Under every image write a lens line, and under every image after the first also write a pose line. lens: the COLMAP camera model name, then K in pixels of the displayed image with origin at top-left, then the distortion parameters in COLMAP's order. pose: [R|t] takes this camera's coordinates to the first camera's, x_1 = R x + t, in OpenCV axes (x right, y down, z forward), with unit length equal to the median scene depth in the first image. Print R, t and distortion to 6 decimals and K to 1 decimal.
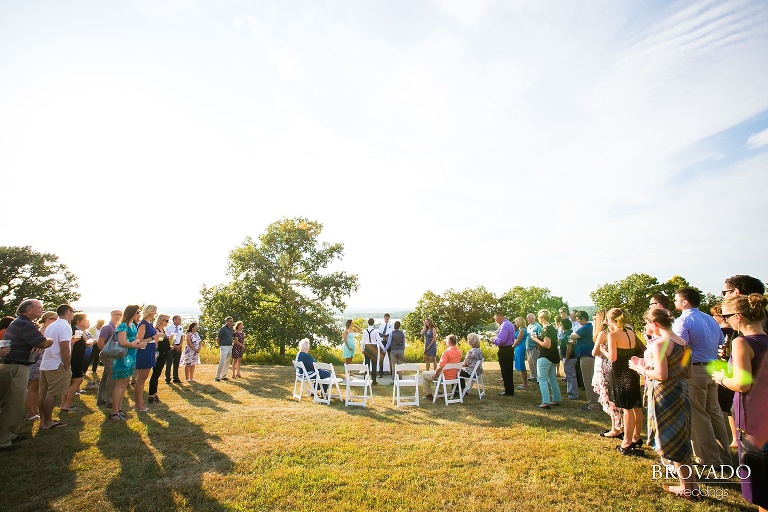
lens RADIAL K [[352.4, 0, 384.4], [0, 352.4, 252.4], [0, 0, 1]] dist [-0.001295, -0.000006]
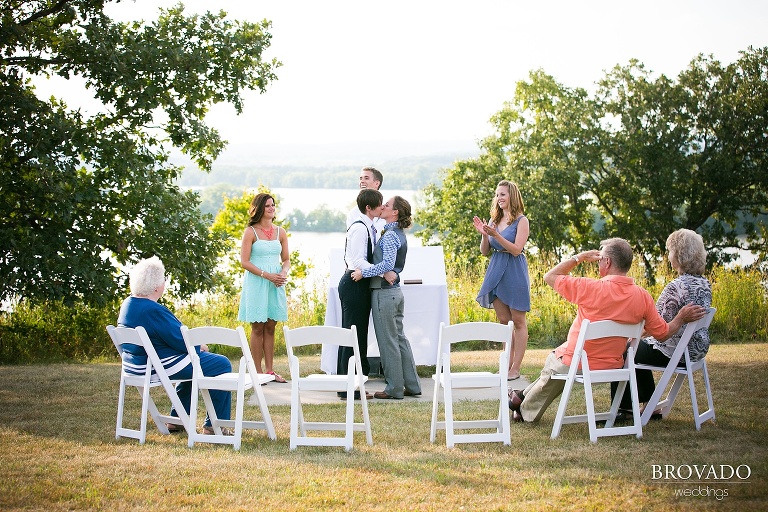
lens RADIAL K [[1547.5, 0, 382.8], [0, 1547.5, 255.6], [0, 0, 1]] dist [0.038797, 0.000000]
pose [[0.999589, -0.014695, 0.024606, -0.021734], [0.008730, 0.973866, 0.226956, -0.028624], [-0.027298, -0.226648, 0.973594, -0.149188]]
